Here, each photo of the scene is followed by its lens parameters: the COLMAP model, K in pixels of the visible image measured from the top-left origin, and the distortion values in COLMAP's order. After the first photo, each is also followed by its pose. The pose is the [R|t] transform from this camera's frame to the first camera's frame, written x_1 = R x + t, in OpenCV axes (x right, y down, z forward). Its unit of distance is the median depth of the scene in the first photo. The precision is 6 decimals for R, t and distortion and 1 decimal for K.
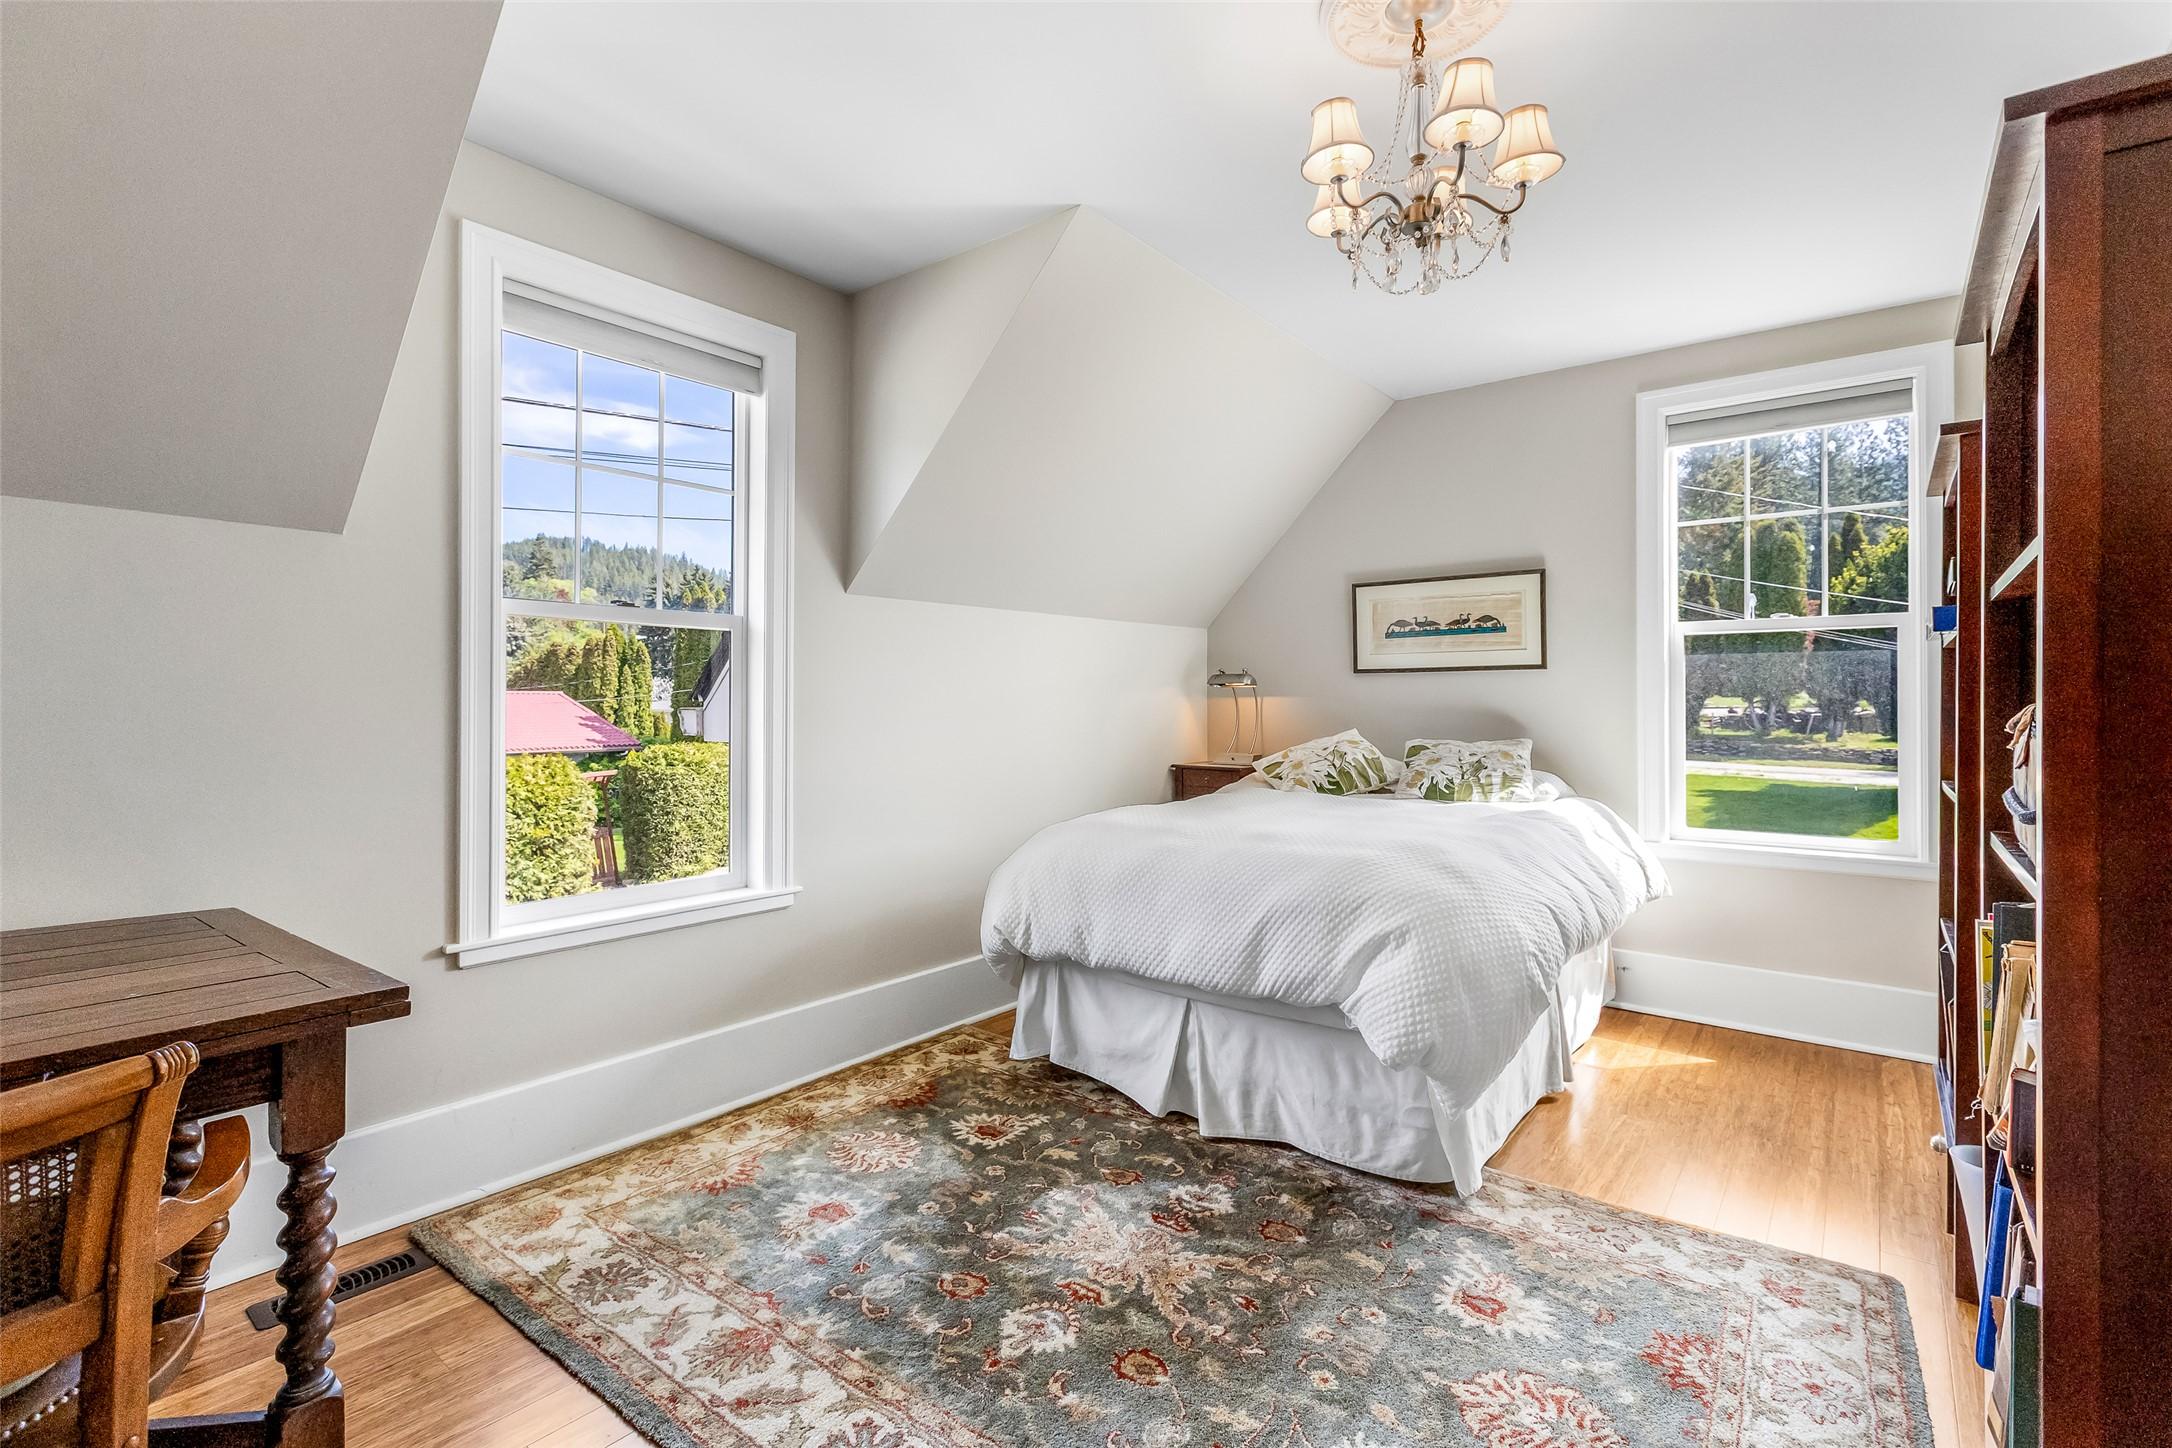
lens RADIAL K [[986.9, 0, 1084.5], [0, 986.9, 708.2], [0, 0, 1]] dist [-0.000631, 0.000285]
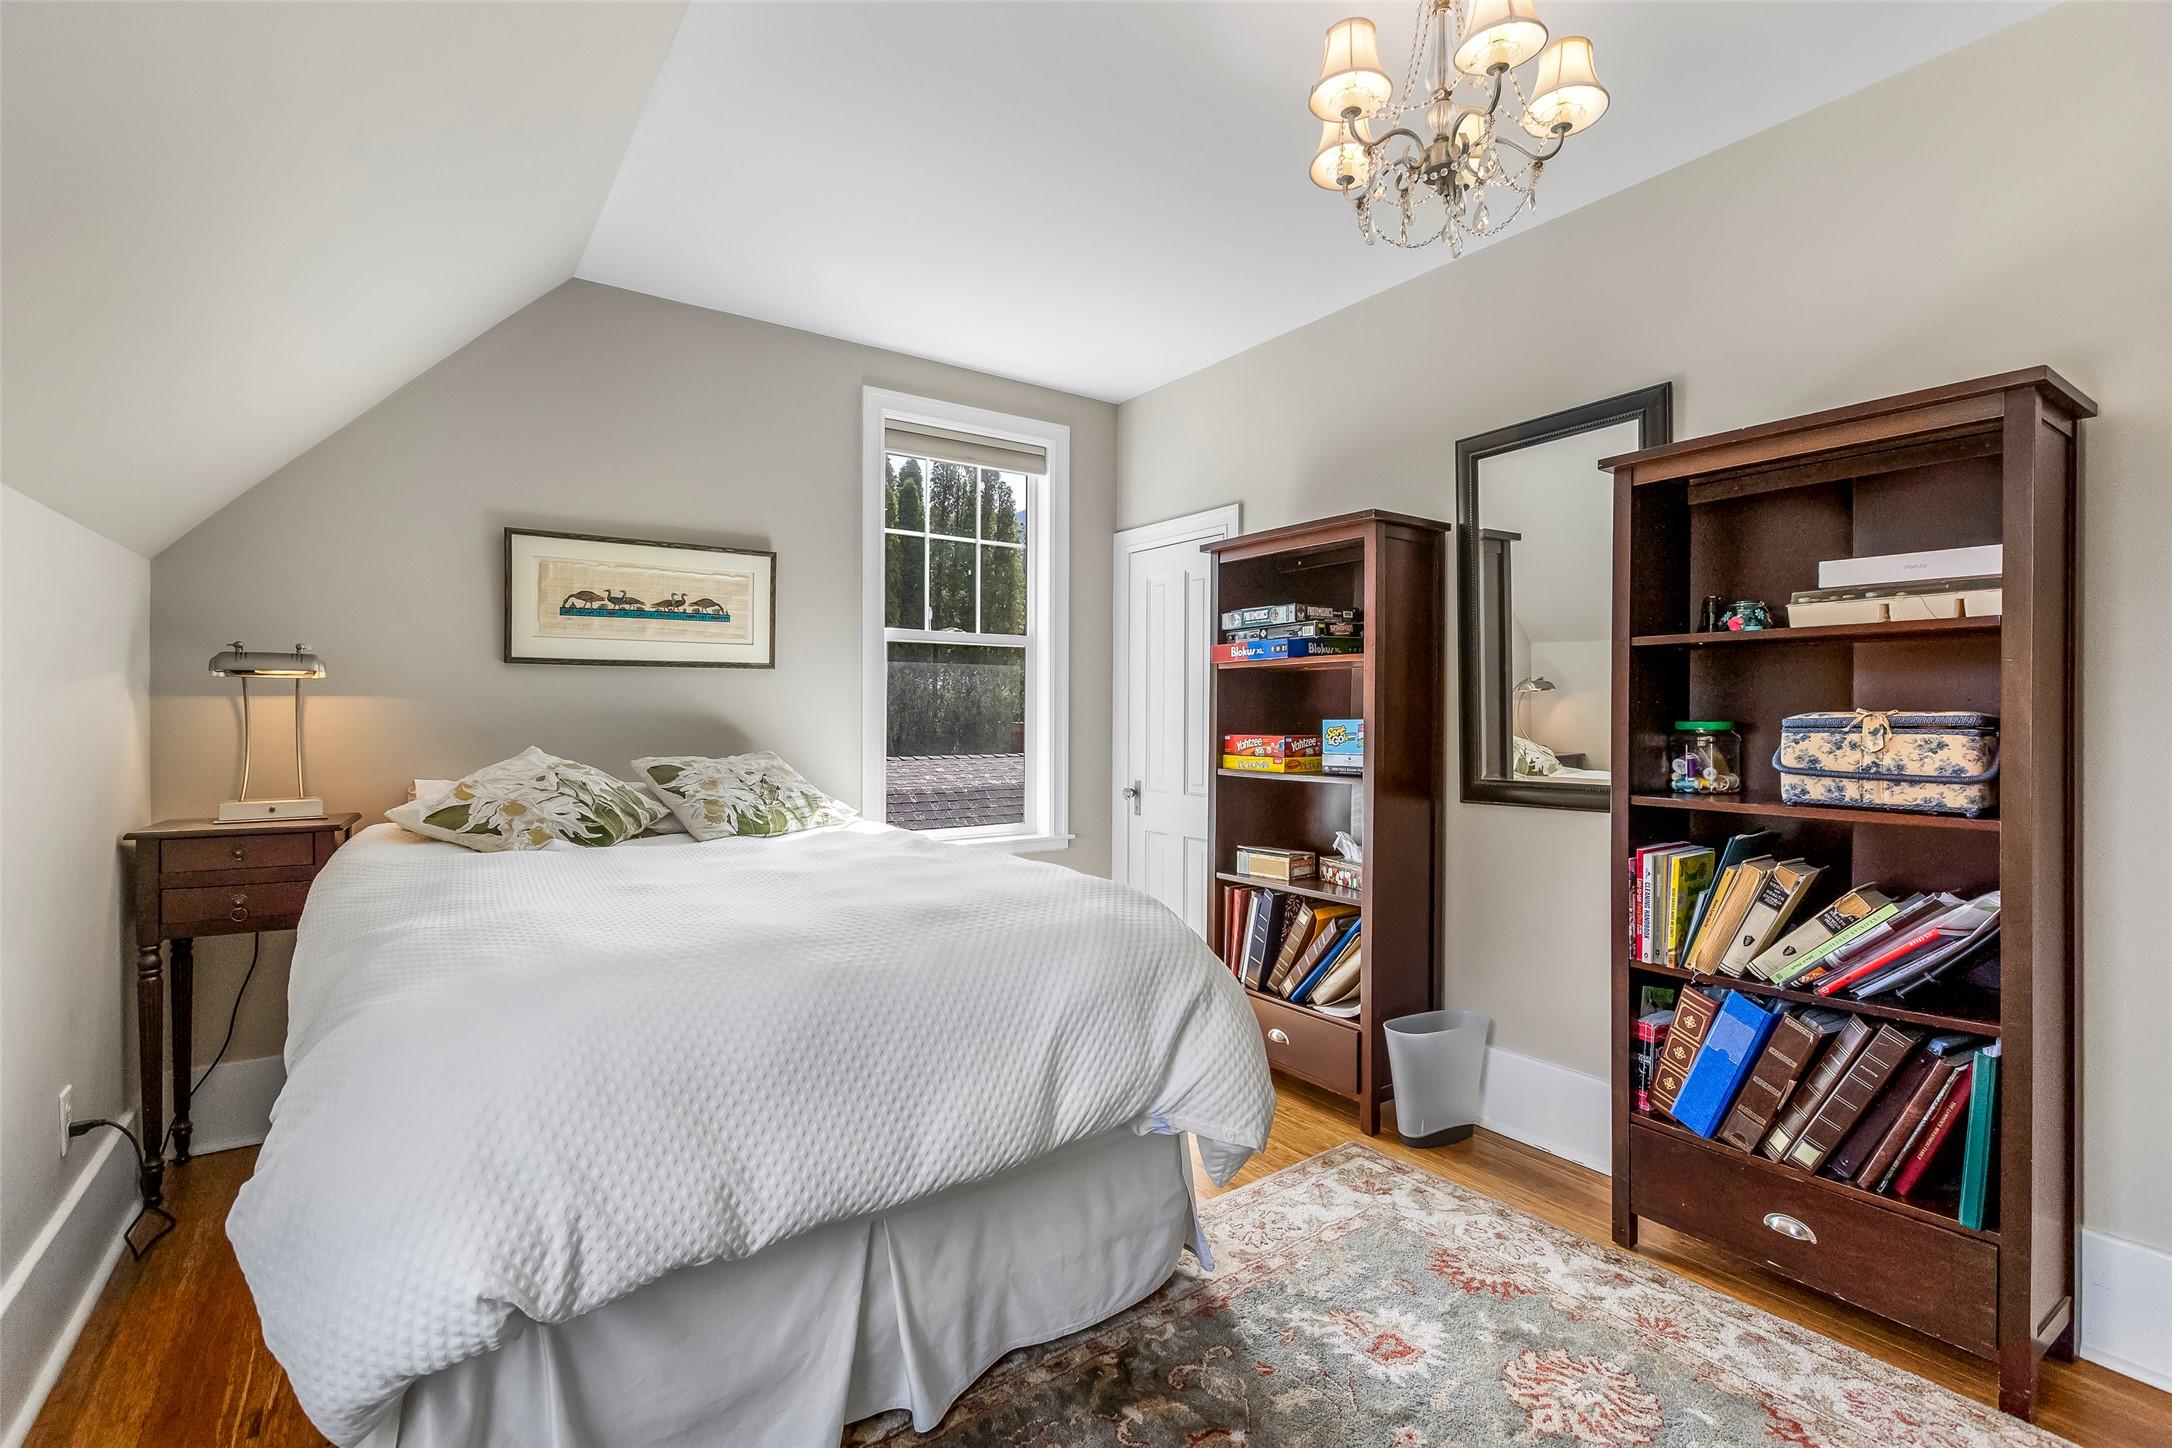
lens RADIAL K [[986.9, 0, 1084.9], [0, 986.9, 720.3], [0, 0, 1]] dist [-0.000631, 0.000285]
pose [[0.285436, -0.009875, 0.958347, -0.300465], [0.000026, 0.999947, 0.010296, -0.003950], [-0.958398, -0.002914, 0.285421, 0.521594]]
